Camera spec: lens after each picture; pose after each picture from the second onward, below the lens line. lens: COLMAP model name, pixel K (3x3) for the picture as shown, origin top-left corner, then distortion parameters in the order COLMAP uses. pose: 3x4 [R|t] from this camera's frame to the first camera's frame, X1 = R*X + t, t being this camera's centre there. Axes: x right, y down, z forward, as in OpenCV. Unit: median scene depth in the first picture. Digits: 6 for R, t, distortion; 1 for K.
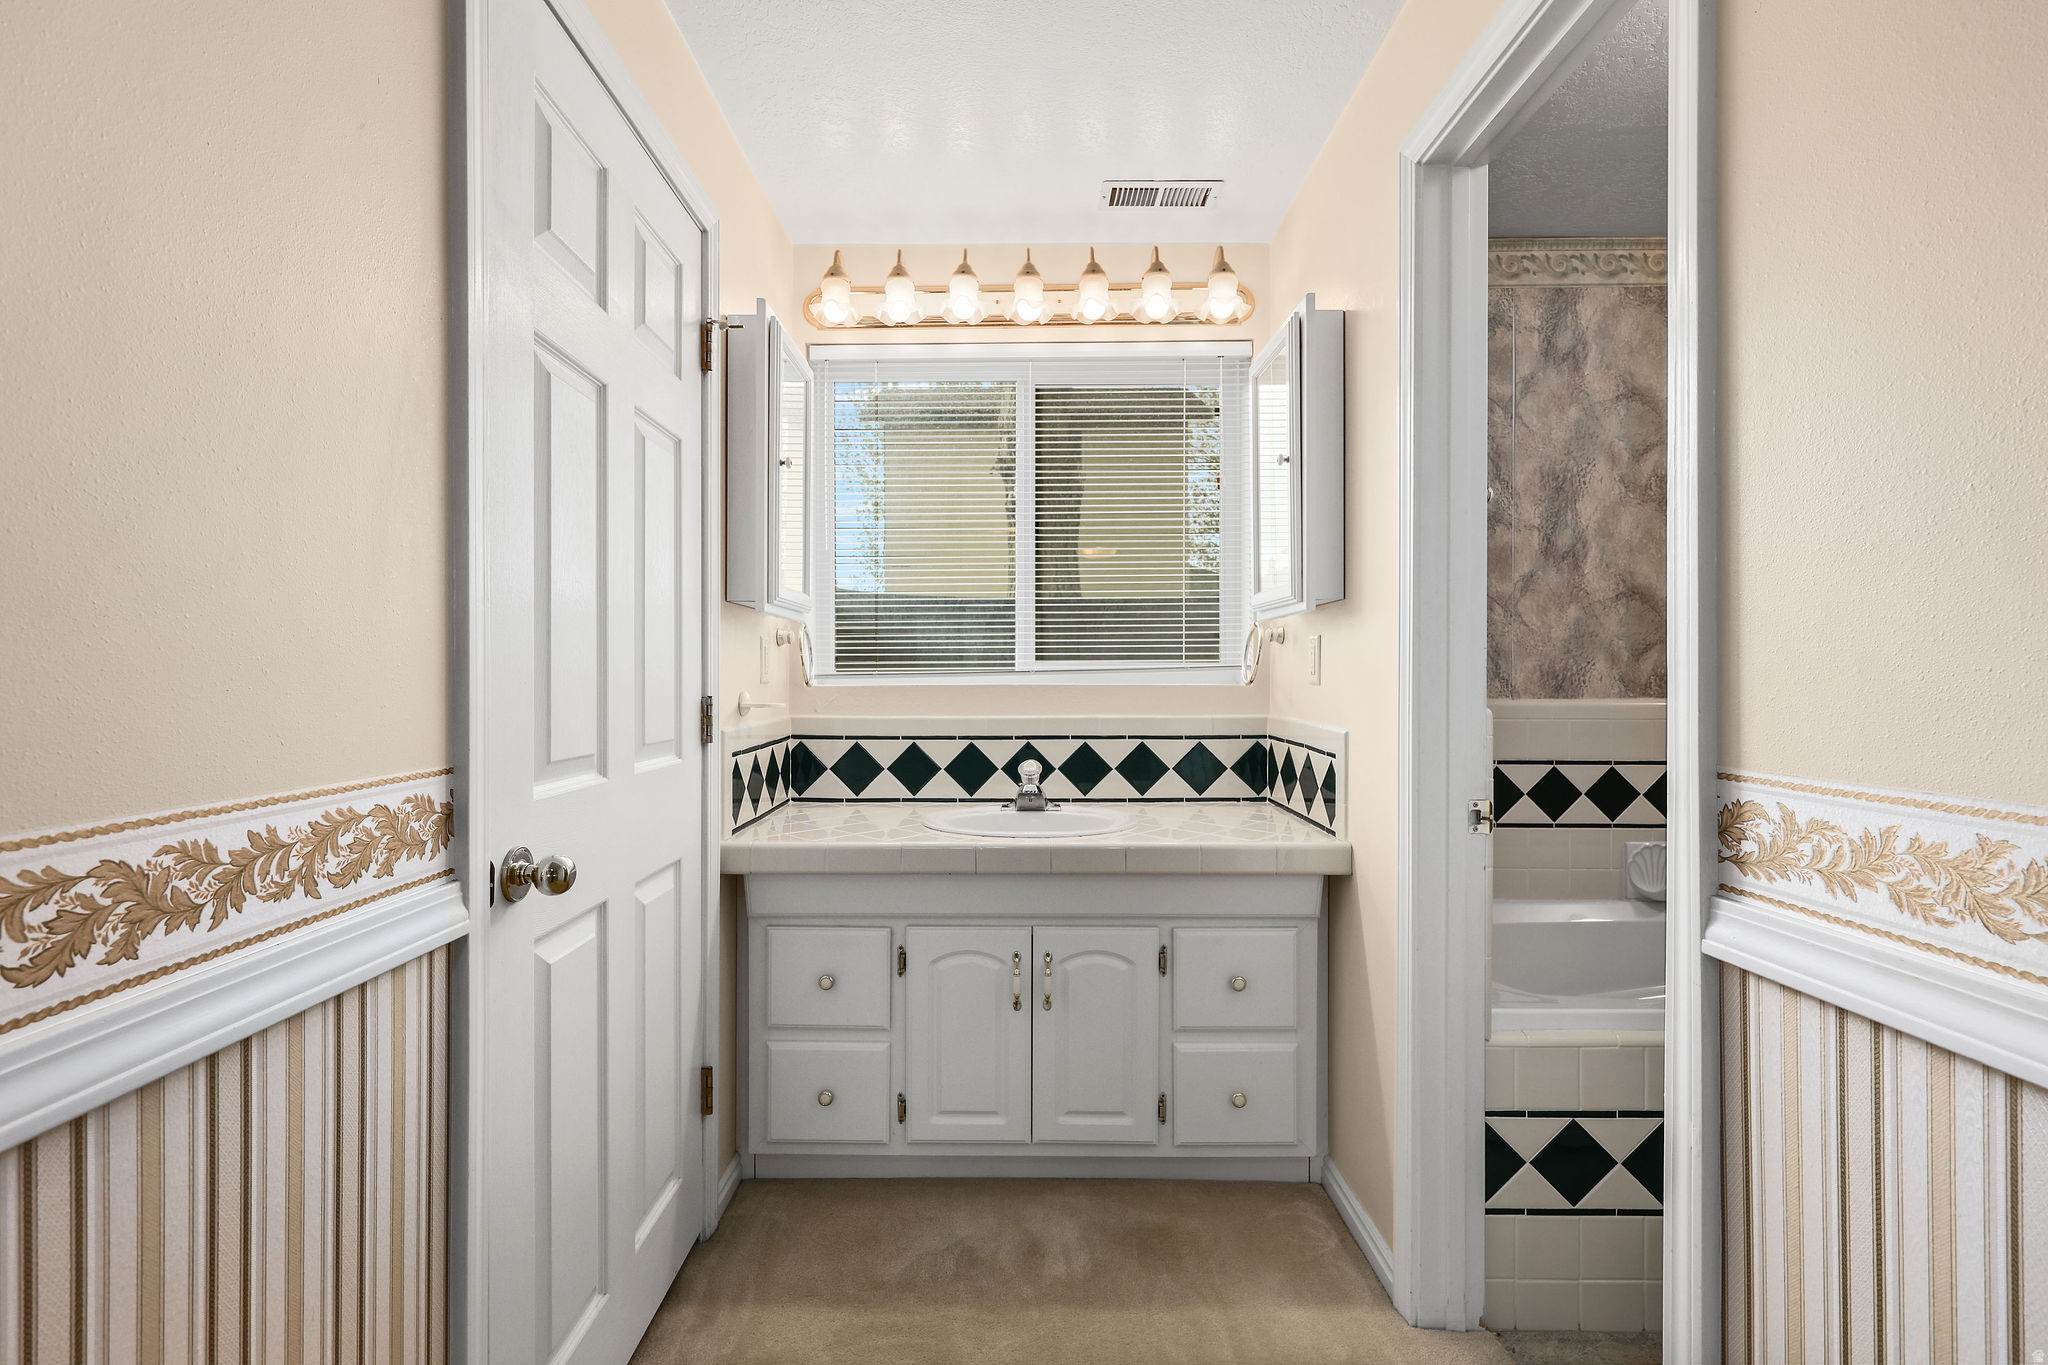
lens RADIAL K [[939.2, 0, 1020.1], [0, 939.2, 677.0], [0, 0, 1]] dist [-0.002867, -0.000109]
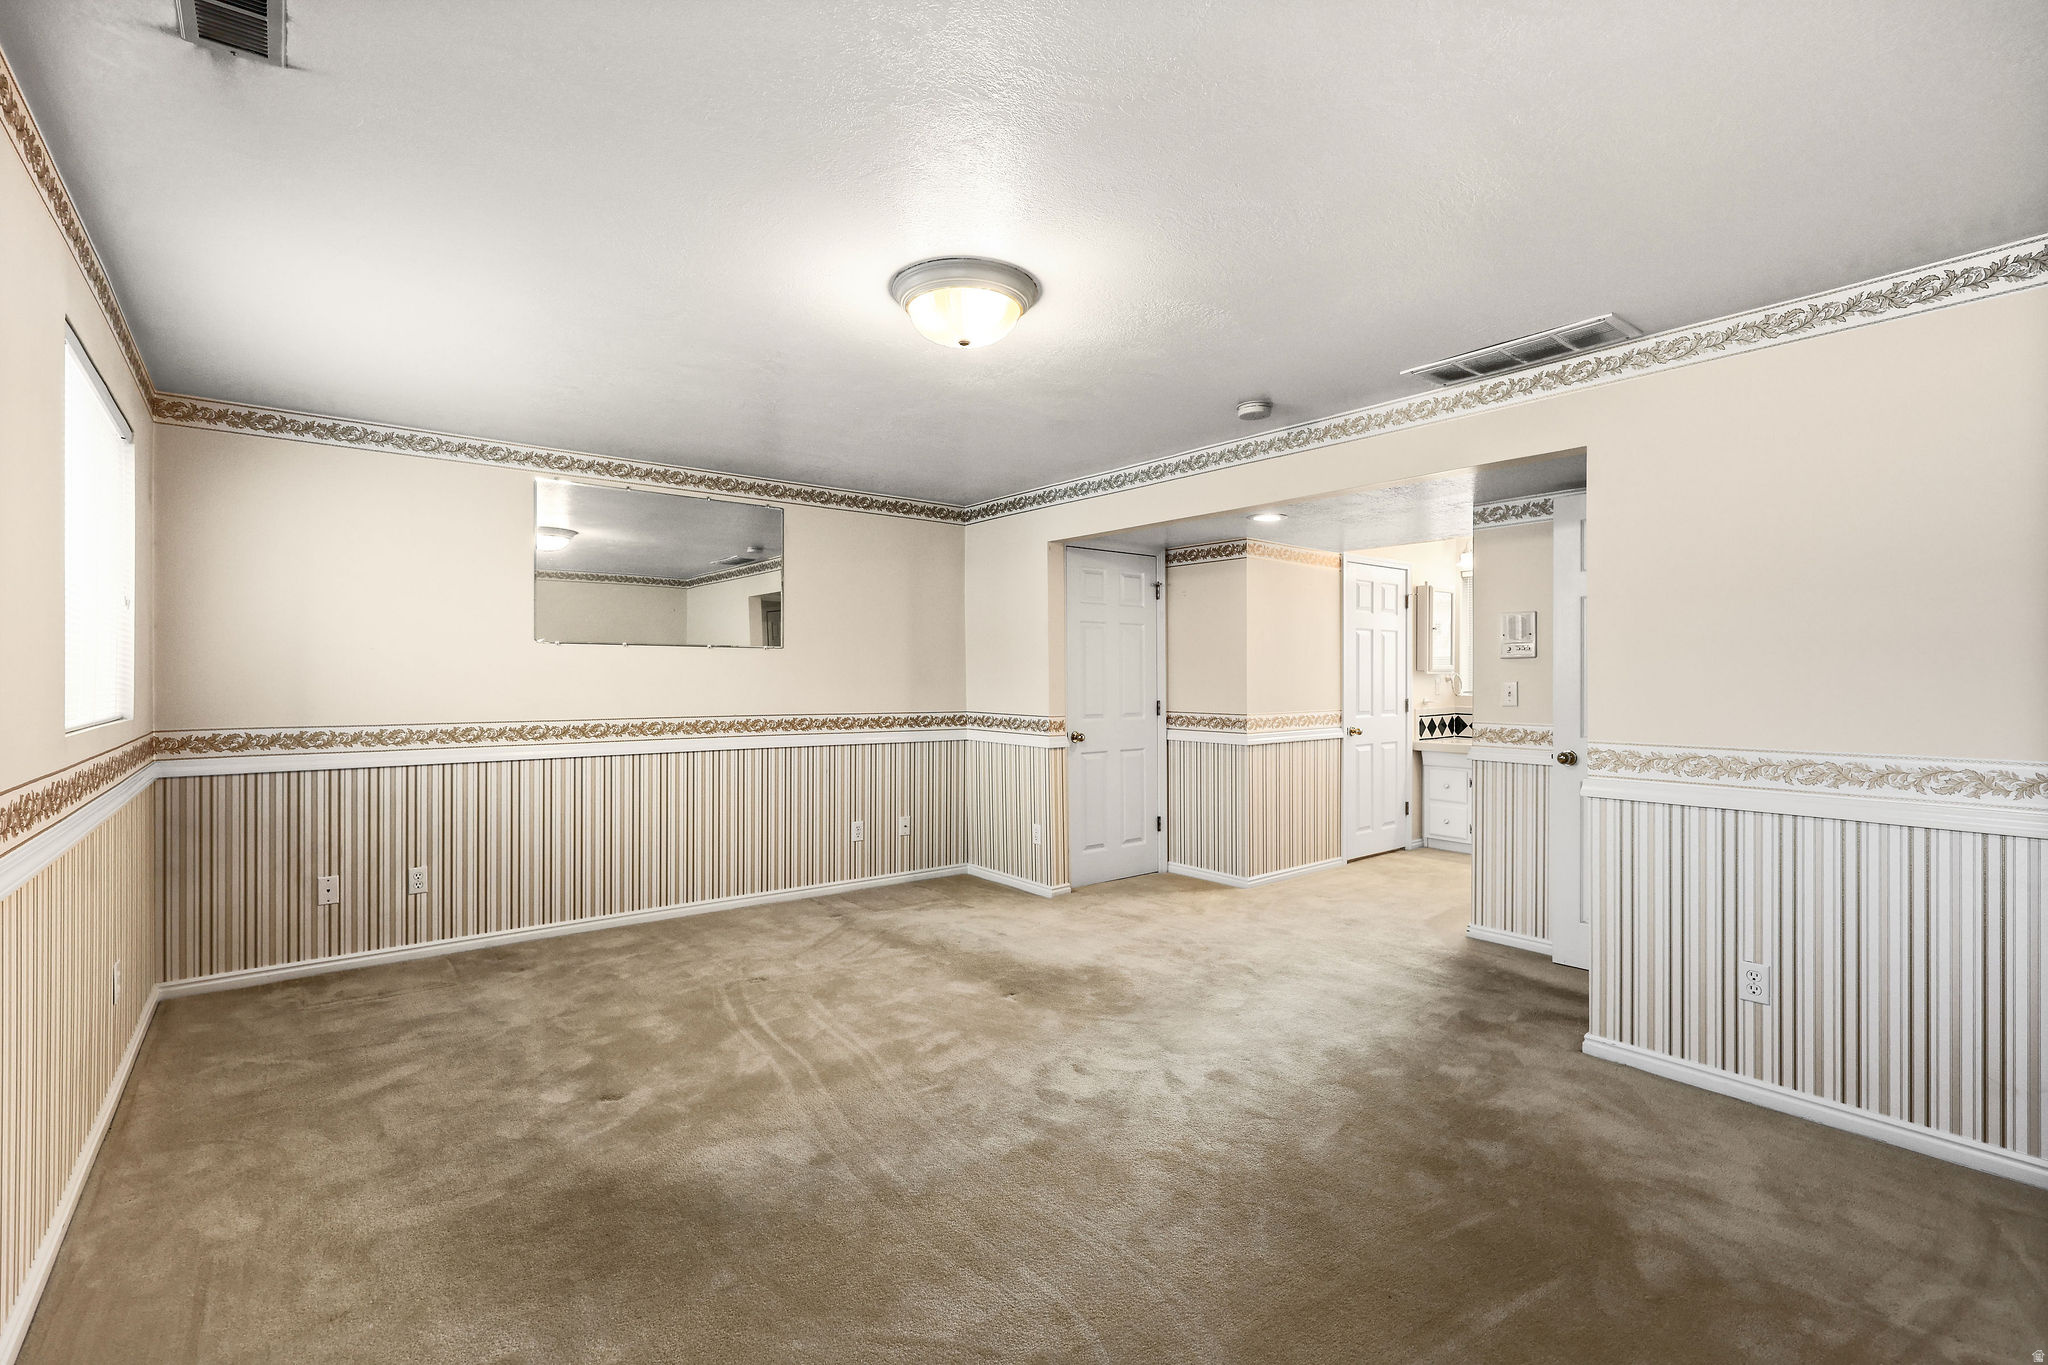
lens RADIAL K [[939.2, 0, 1023.7], [0, 939.2, 684.3], [0, 0, 1]] dist [-0.002867, -0.000109]
pose [[0.629888, 0.000792, -0.776685, 1.565414], [0.002326, 0.999993, 0.002906, -0.049800], [0.776682, -0.003637, 0.629882, -2.454195]]
